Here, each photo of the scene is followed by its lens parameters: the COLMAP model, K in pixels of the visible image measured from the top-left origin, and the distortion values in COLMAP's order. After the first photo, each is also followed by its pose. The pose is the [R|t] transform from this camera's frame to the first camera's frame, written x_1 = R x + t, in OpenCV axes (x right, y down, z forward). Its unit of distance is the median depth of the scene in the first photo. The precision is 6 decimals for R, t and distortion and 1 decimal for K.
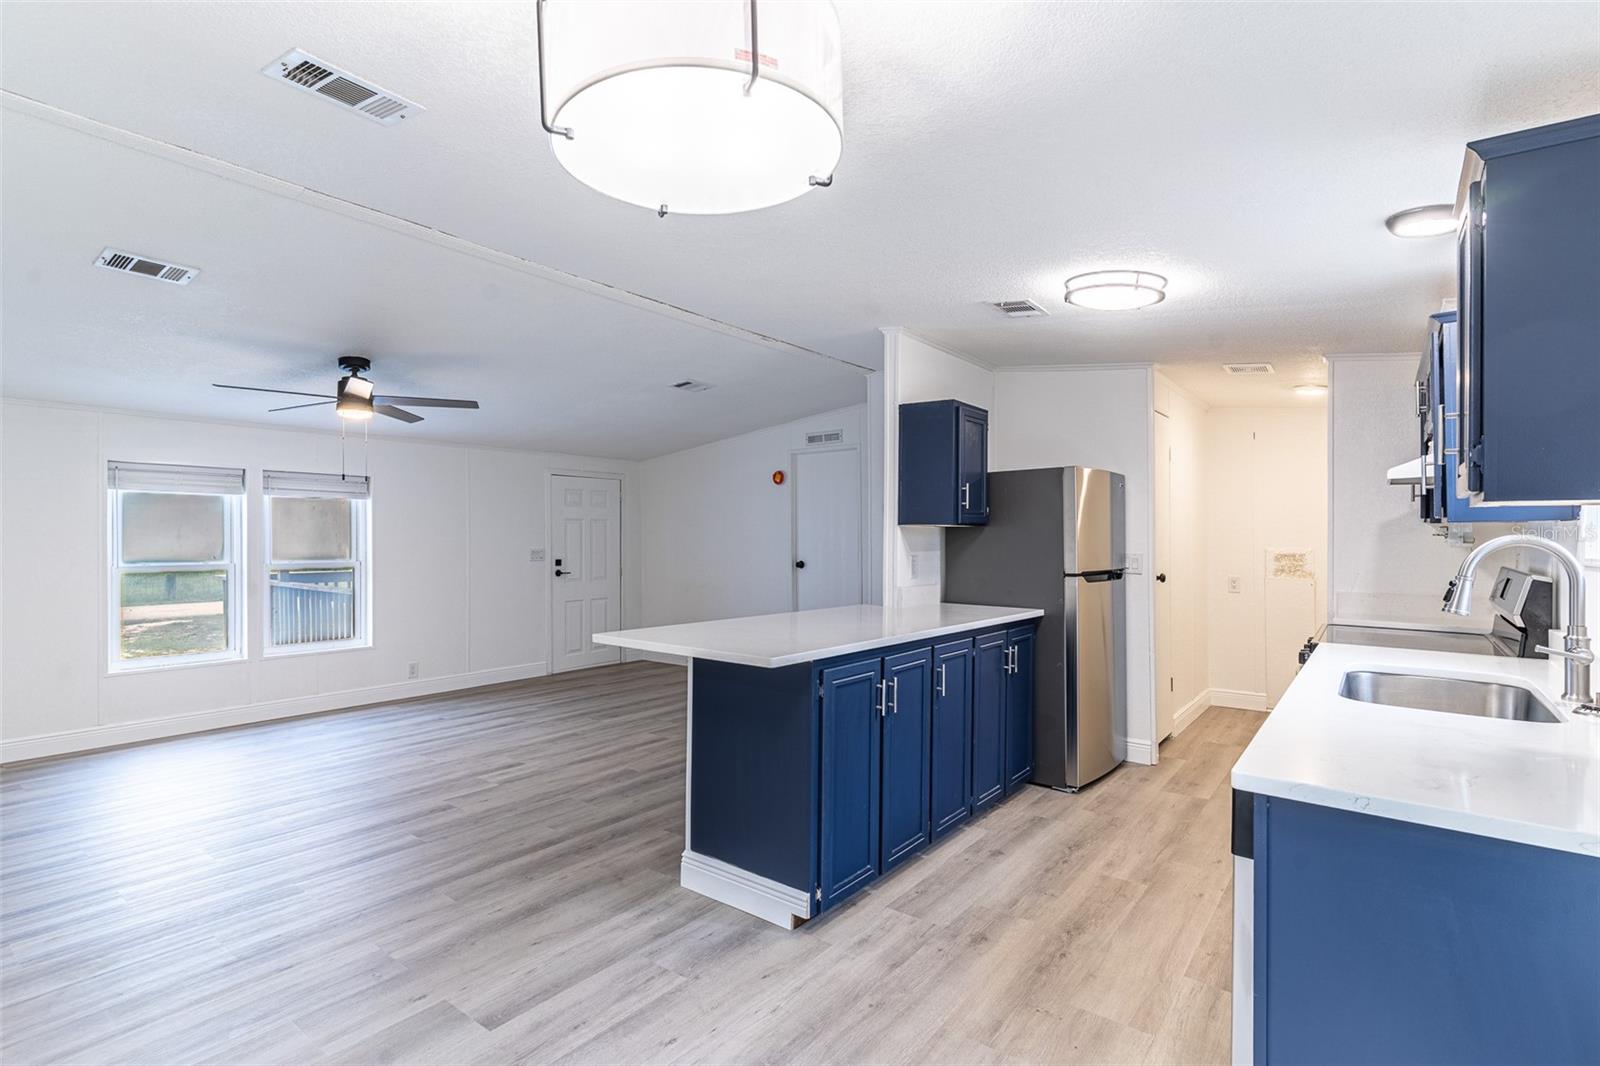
lens RADIAL K [[766.1, 0, 794.4], [0, 766.1, 534.5], [0, 0, 1]] dist [0.001365, -0.001371]
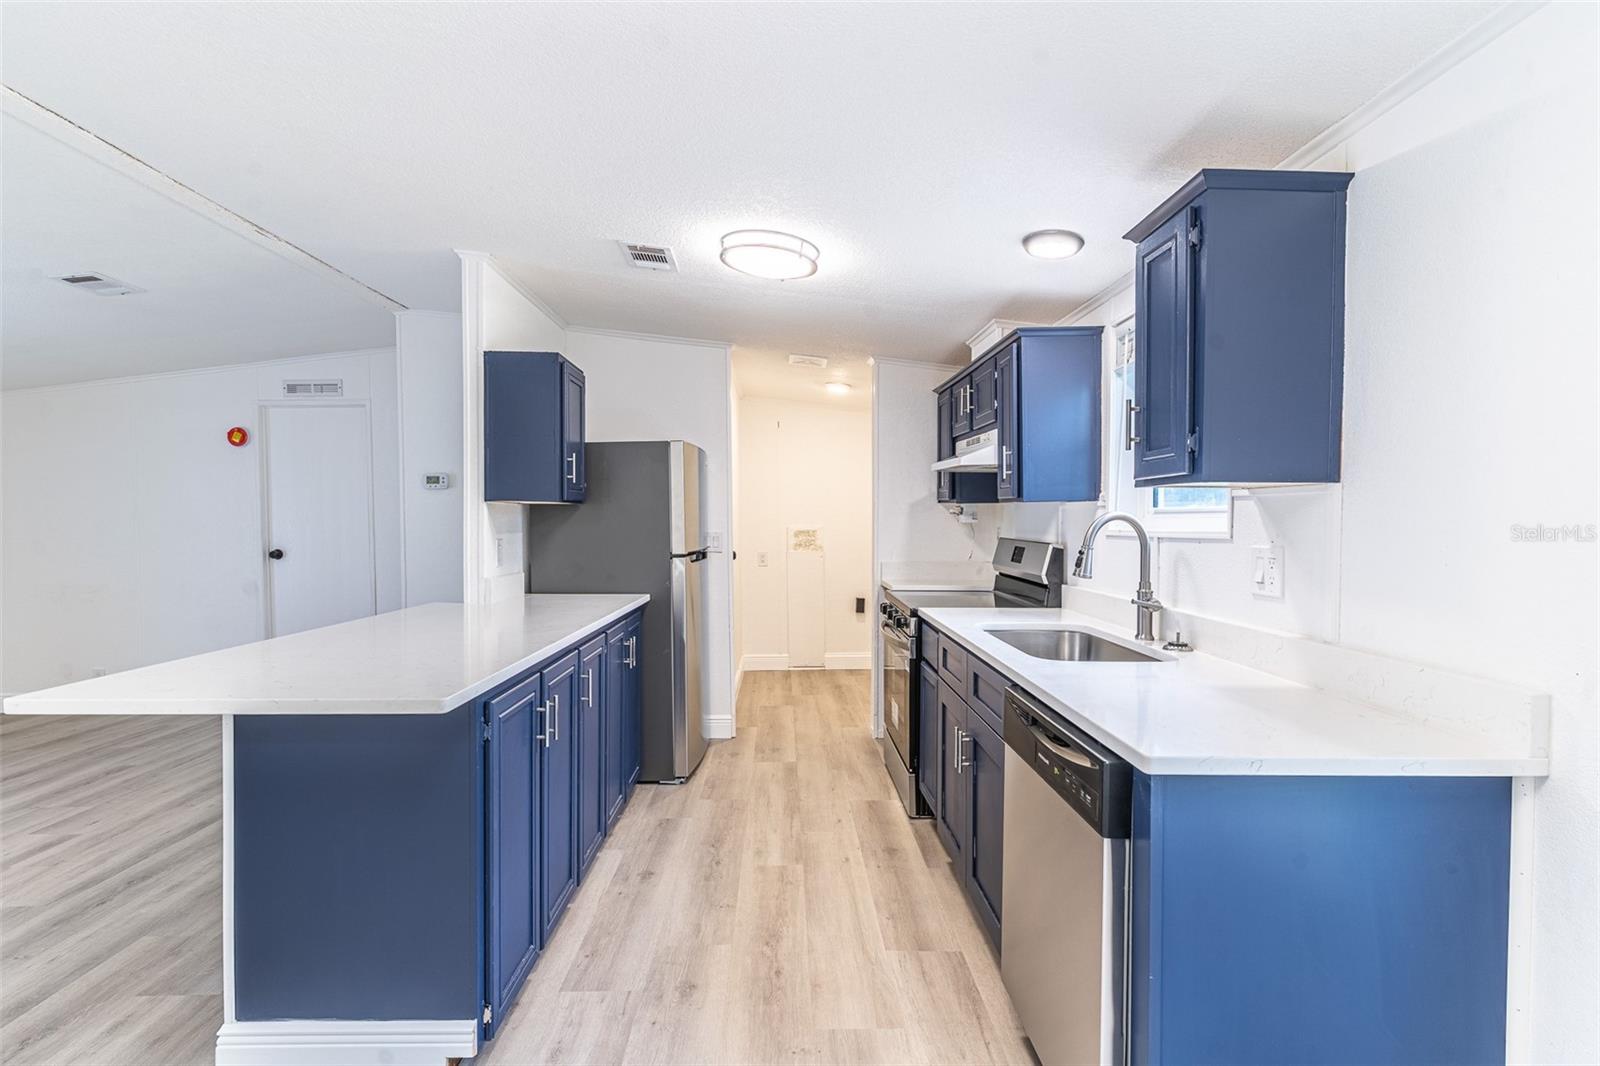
lens RADIAL K [[766.1, 0, 801.2], [0, 766.1, 533.6], [0, 0, 1]] dist [0.001365, -0.001371]
pose [[0.779206, -0.017724, 0.626518, -0.123323], [0.002131, 0.999669, 0.025631, 0.001484], [-0.626765, -0.018637, 0.778986, 0.181983]]
